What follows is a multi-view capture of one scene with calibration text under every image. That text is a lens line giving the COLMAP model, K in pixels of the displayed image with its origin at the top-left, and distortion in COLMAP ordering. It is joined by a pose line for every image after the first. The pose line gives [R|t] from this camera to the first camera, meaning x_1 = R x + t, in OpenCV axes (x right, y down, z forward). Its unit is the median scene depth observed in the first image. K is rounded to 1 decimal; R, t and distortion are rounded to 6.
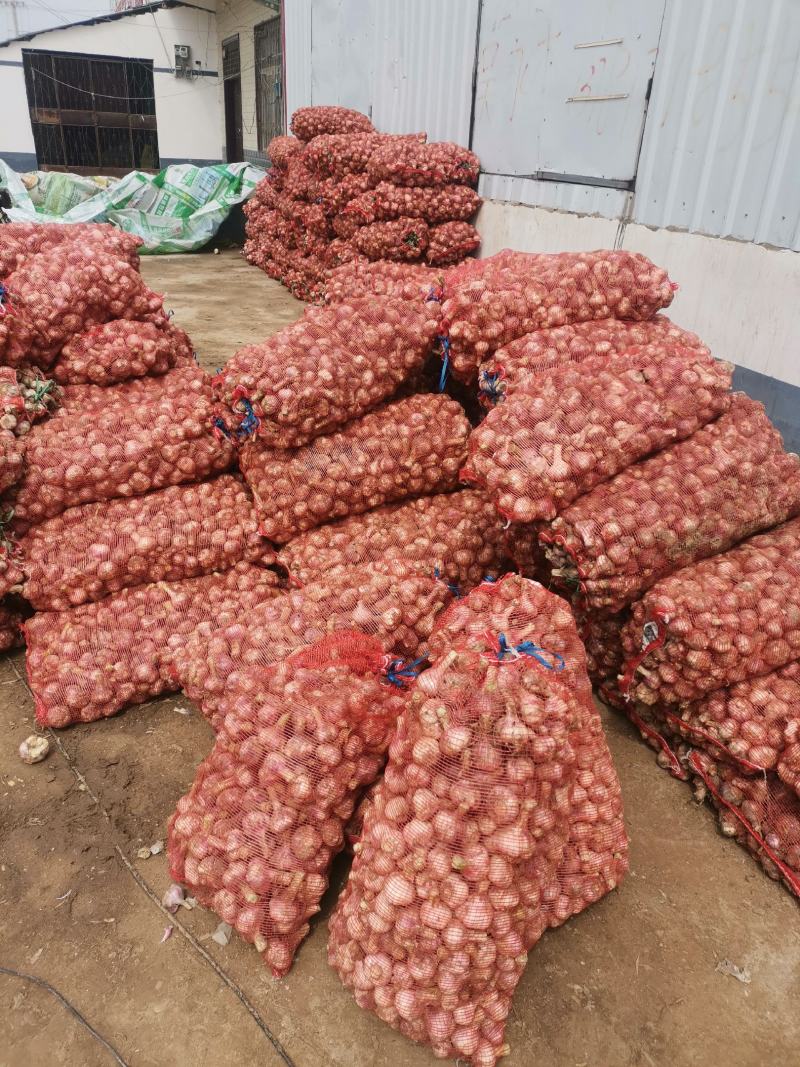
lens RADIAL K [[824.0, 0, 401.2], [0, 824.0, 538.7], [0, 0, 1]] dist [0.025798, 0.003887]
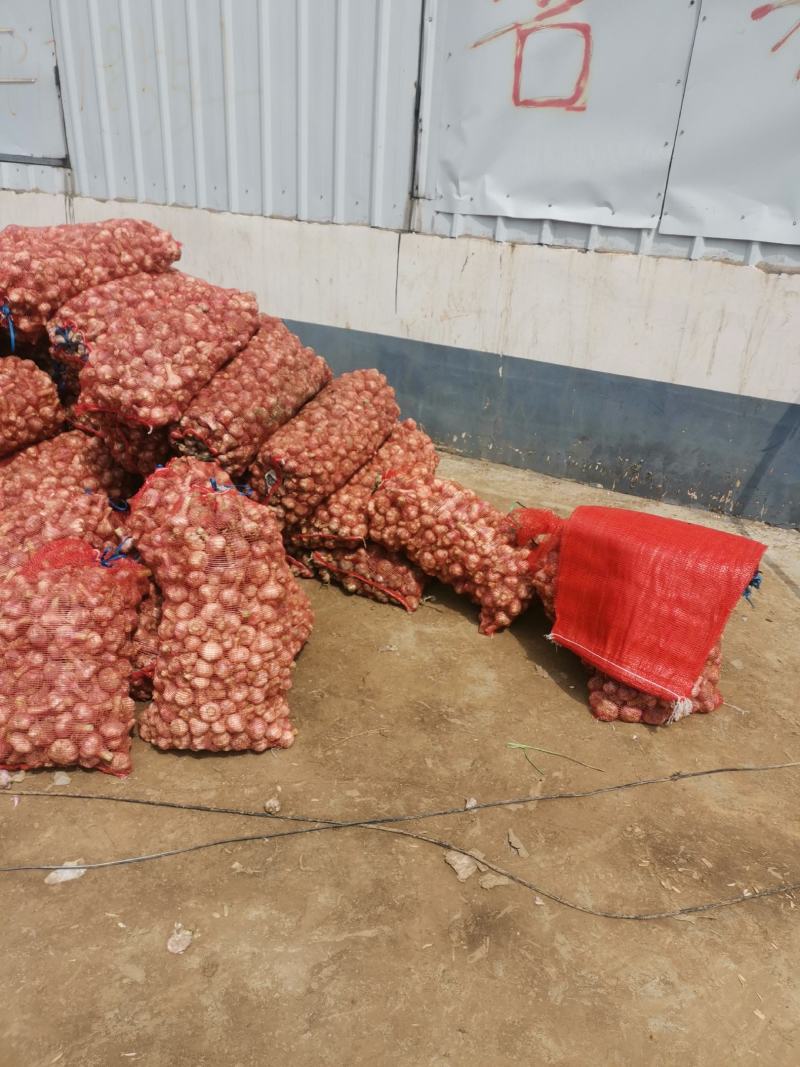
lens RADIAL K [[824.0, 0, 401.2], [0, 824.0, 538.7], [0, 0, 1]] dist [0.025798, 0.003887]
pose [[0.765251, -0.287773, 0.575827, -0.369657], [0.271051, 0.955397, 0.117249, 0.101501], [-0.583885, 0.066354, 0.809120, -0.285638]]
